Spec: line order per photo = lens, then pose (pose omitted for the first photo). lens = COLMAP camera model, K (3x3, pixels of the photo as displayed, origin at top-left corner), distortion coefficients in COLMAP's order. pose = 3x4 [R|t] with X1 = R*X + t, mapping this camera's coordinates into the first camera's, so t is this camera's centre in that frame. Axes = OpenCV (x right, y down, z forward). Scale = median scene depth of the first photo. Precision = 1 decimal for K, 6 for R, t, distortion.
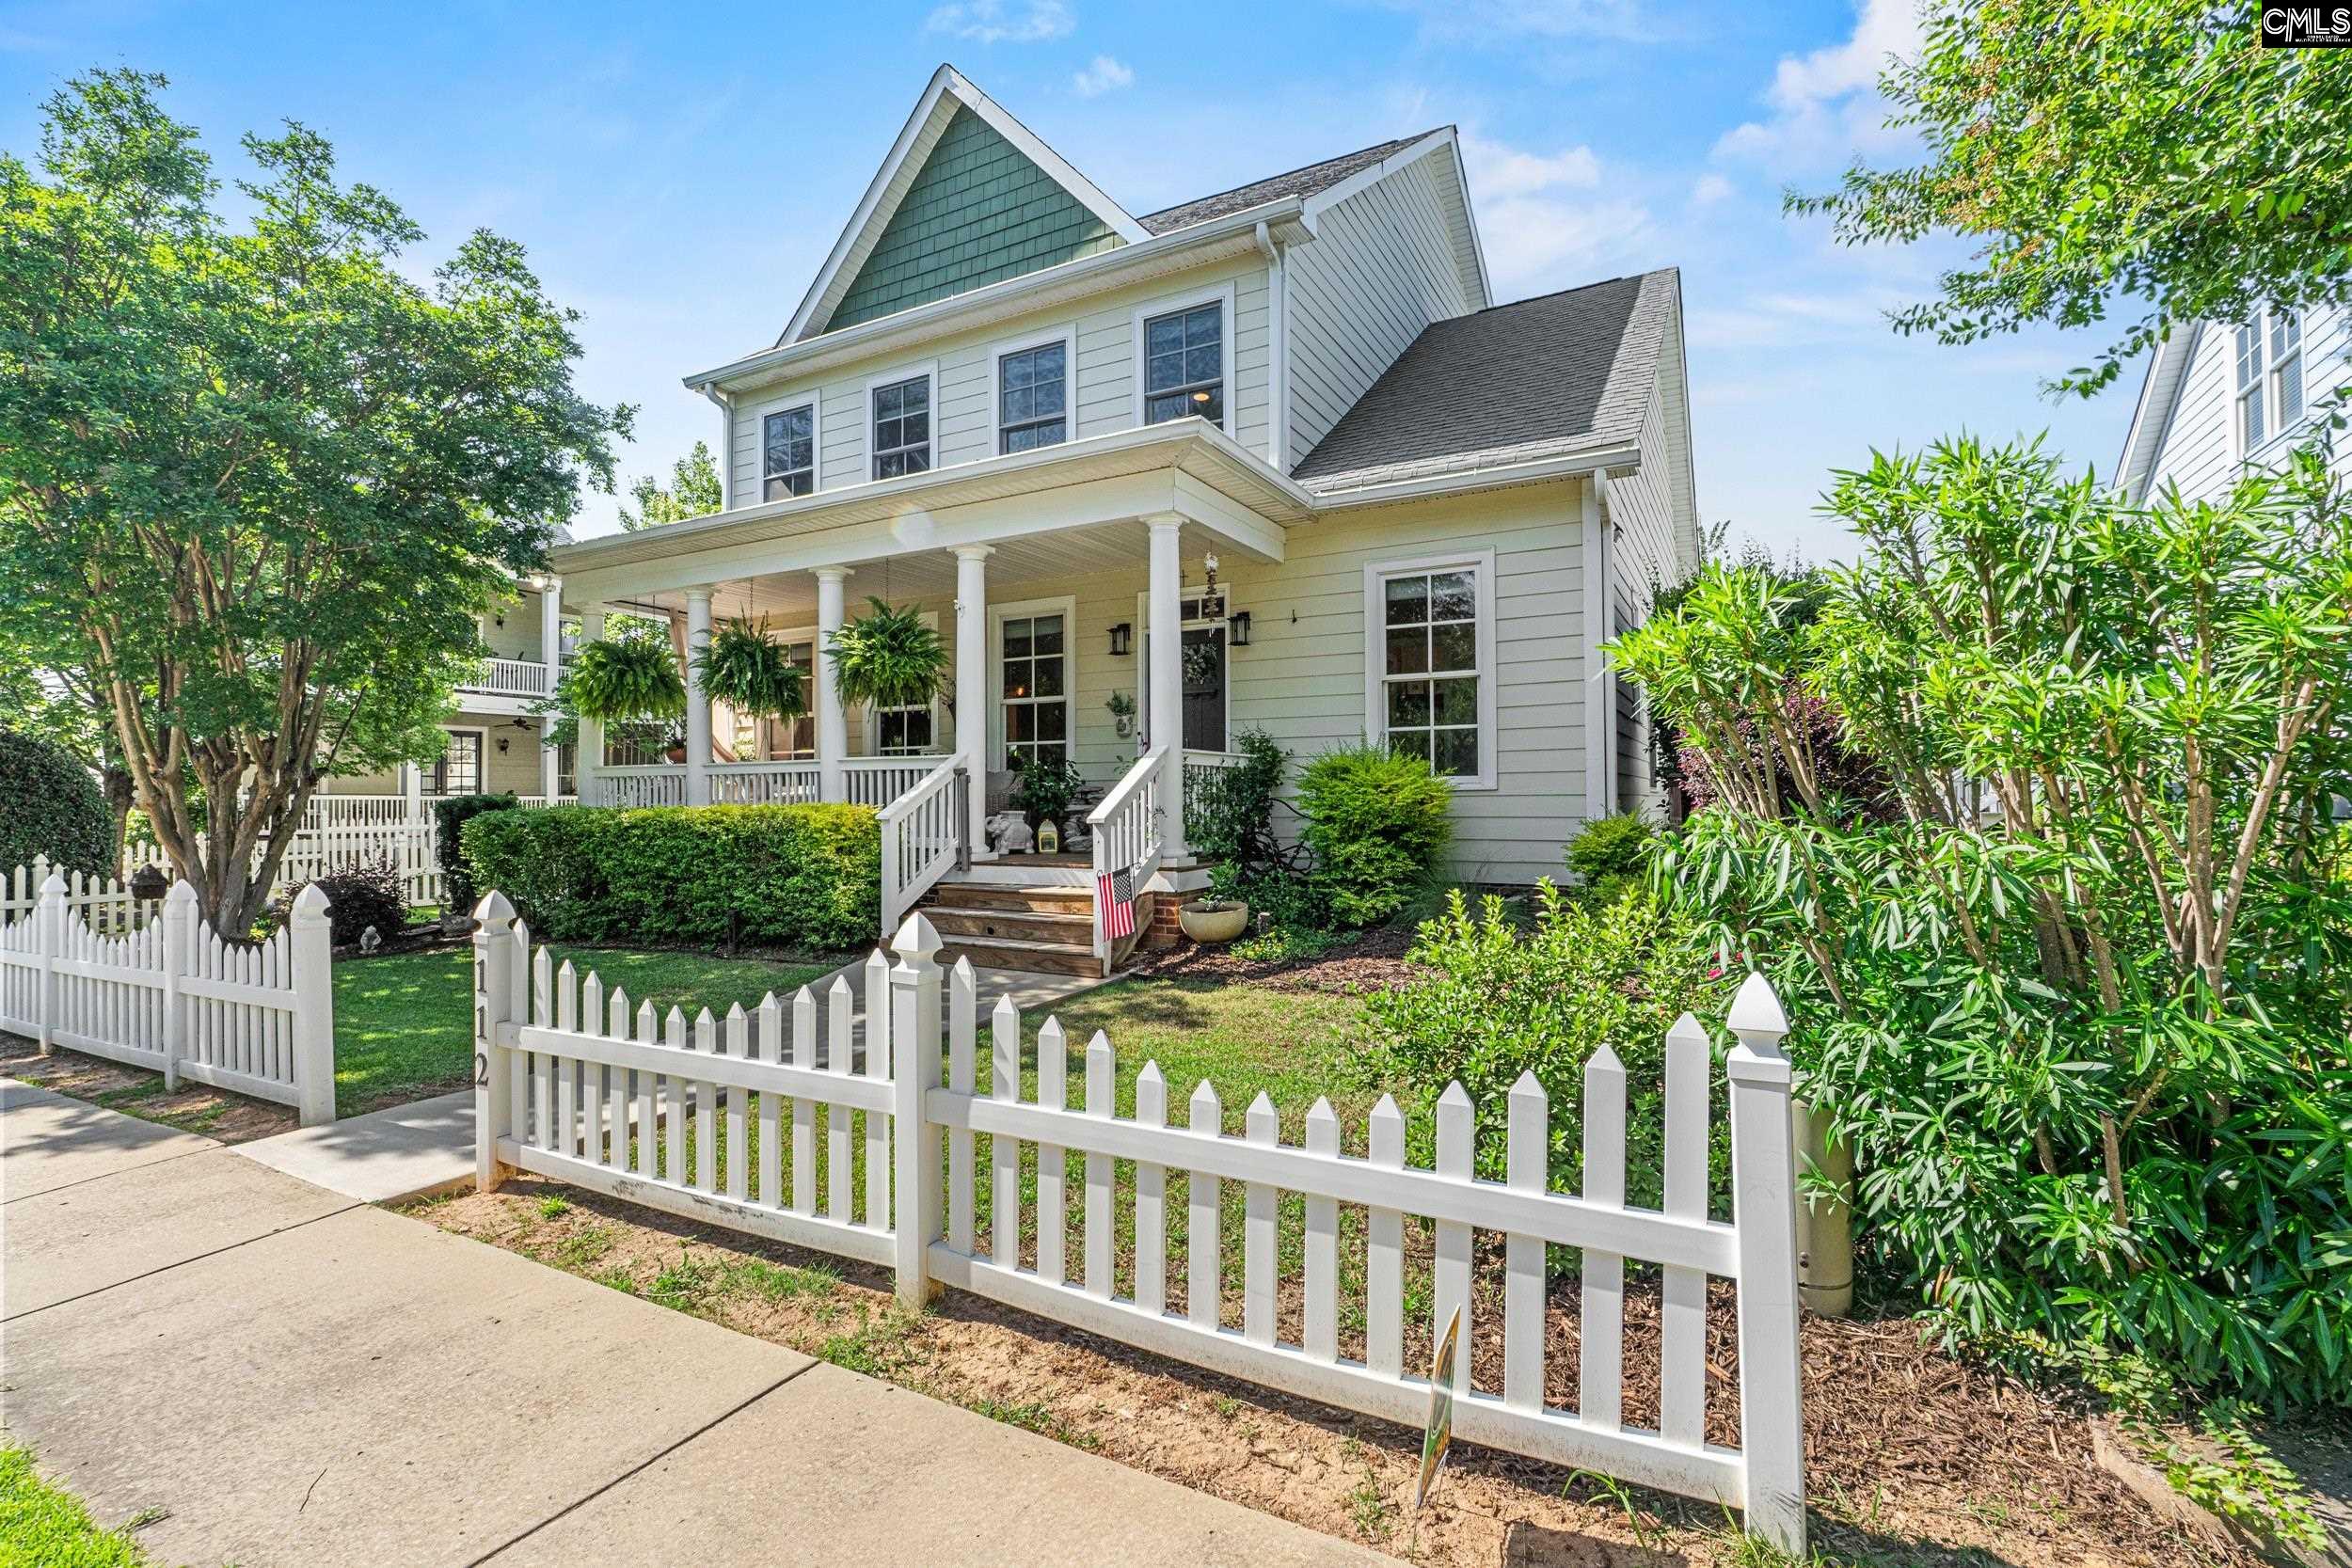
lens RADIAL K [[1079.0, 0, 1172.4], [0, 1079.0, 789.4], [0, 0, 1]] dist [-0.007680, 0.001532]
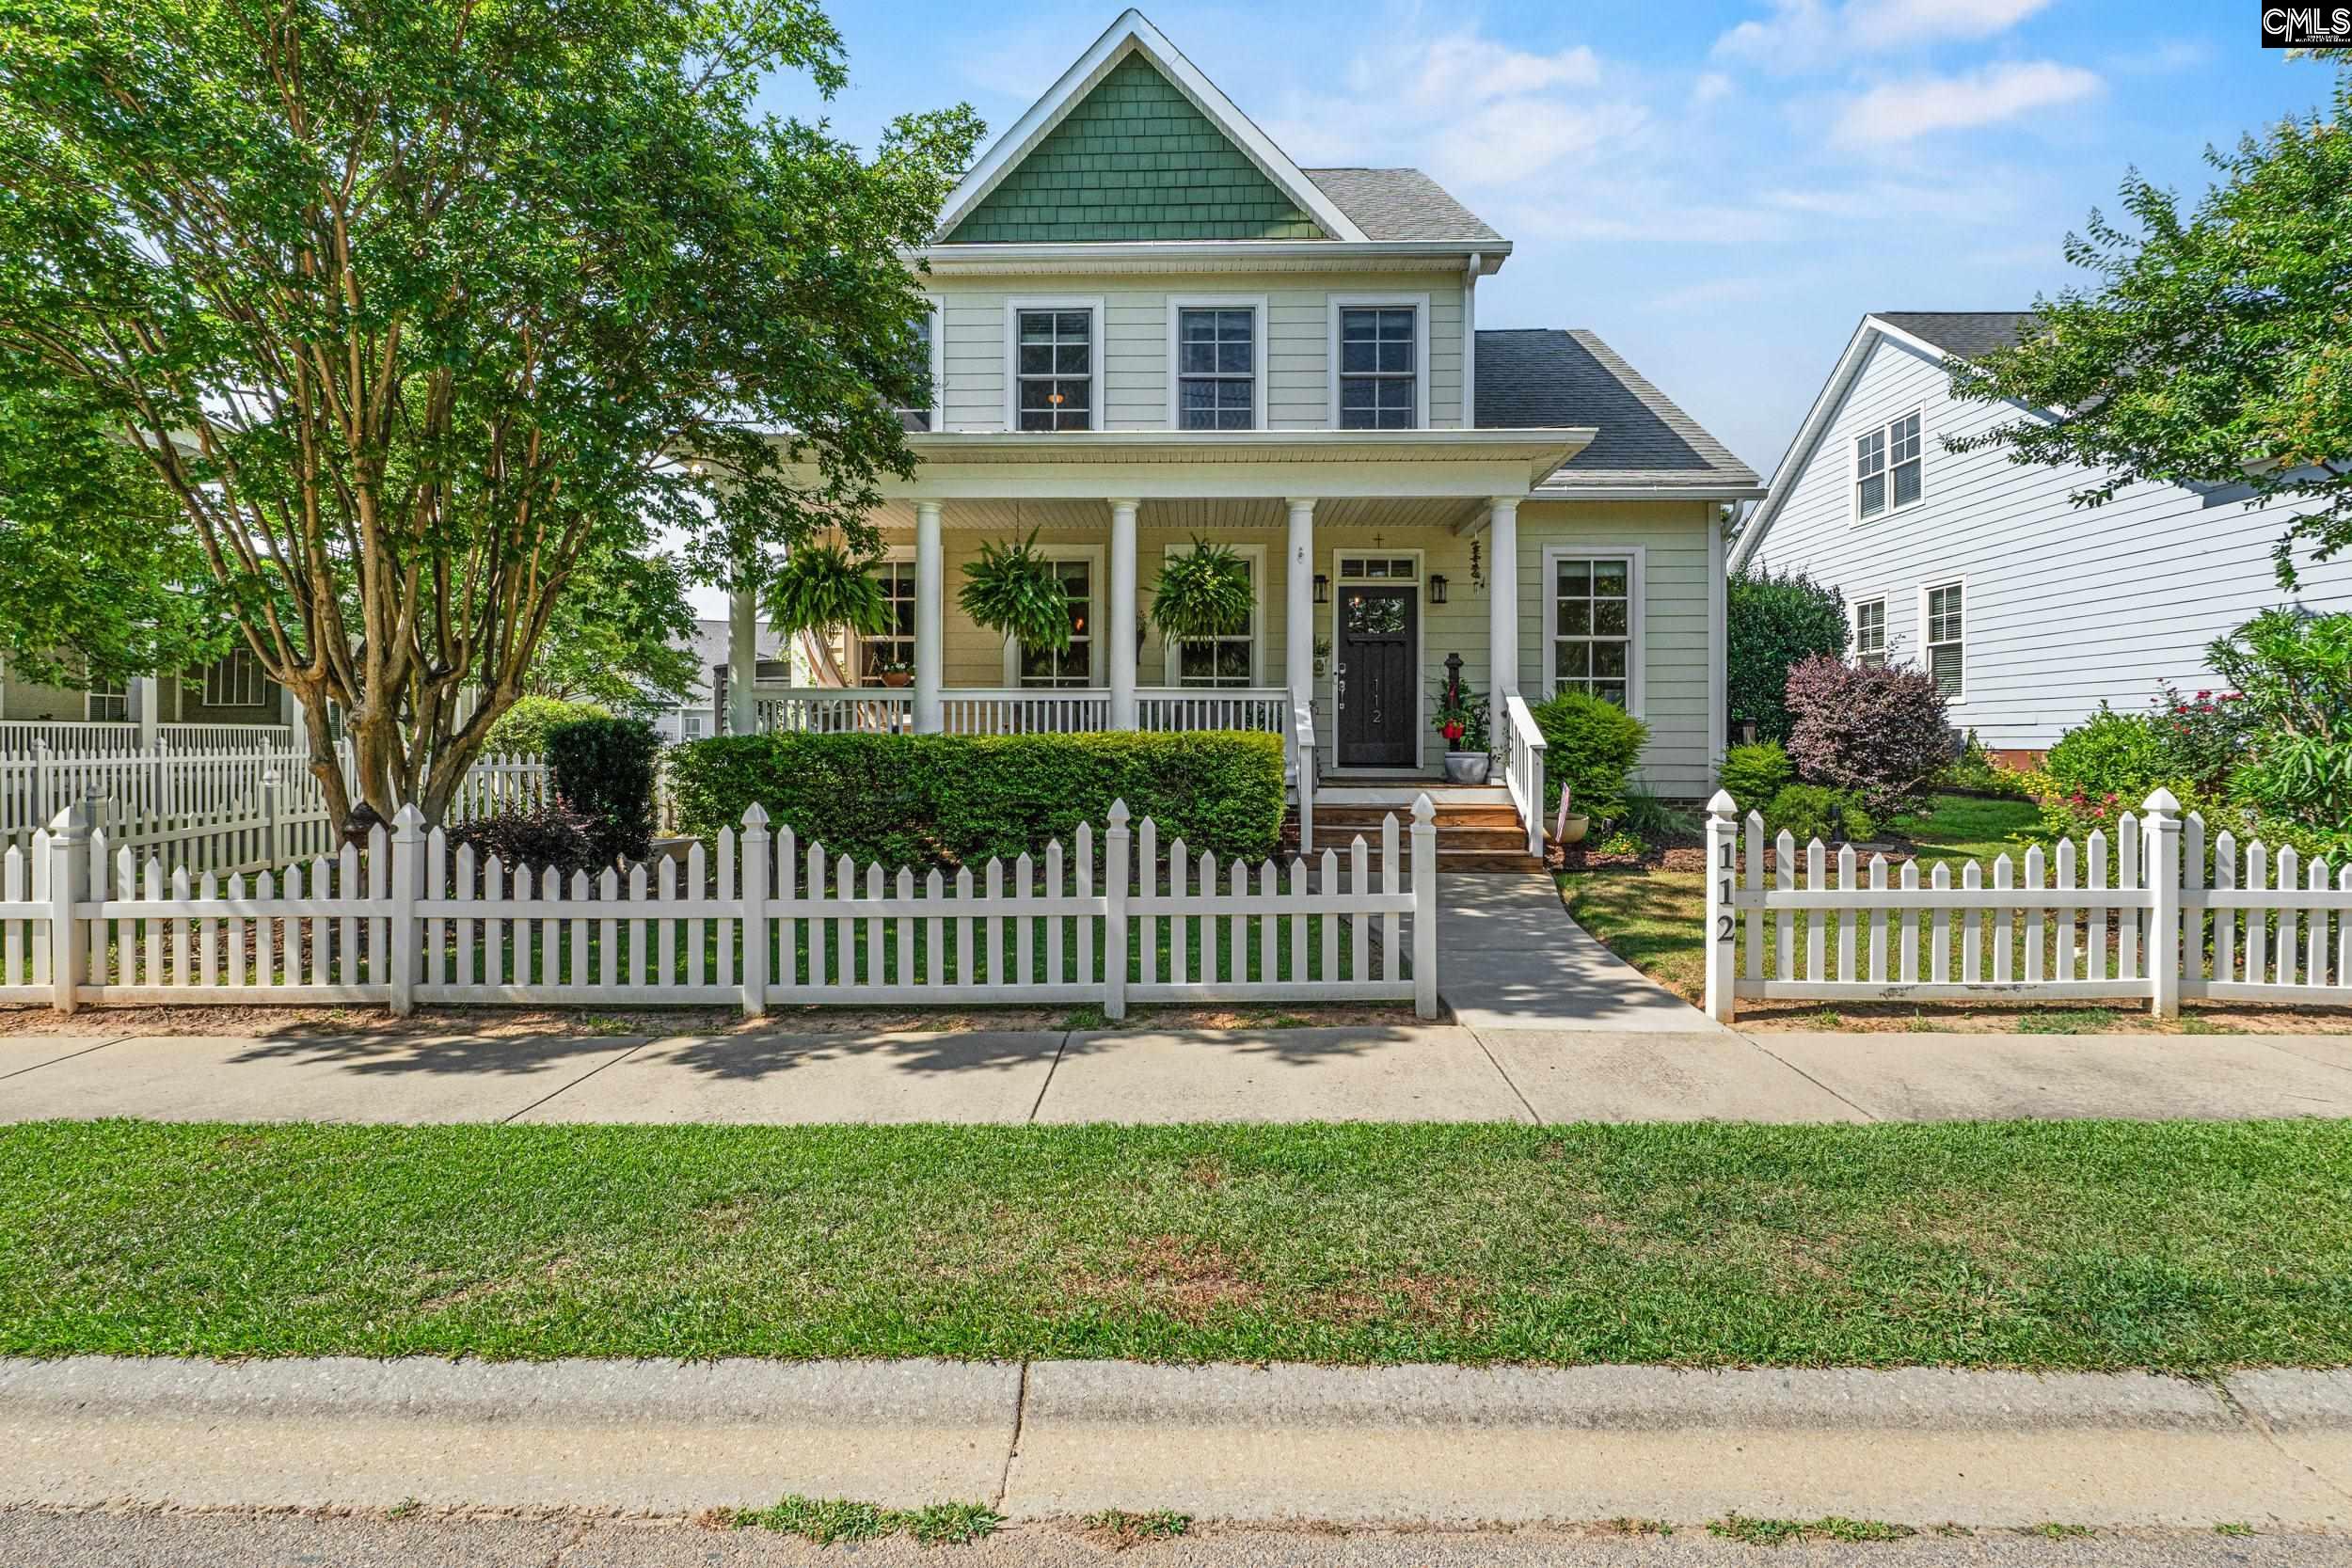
lens RADIAL K [[1079.0, 0, 1212.3], [0, 1079.0, 746.0], [0, 0, 1]] dist [-0.007680, 0.001532]
pose [[0.882662, 0.005772, 0.469973, -0.704198], [-0.010978, 0.999905, 0.008338, 0.016492], [-0.469881, -0.012519, 0.882641, 0.063856]]
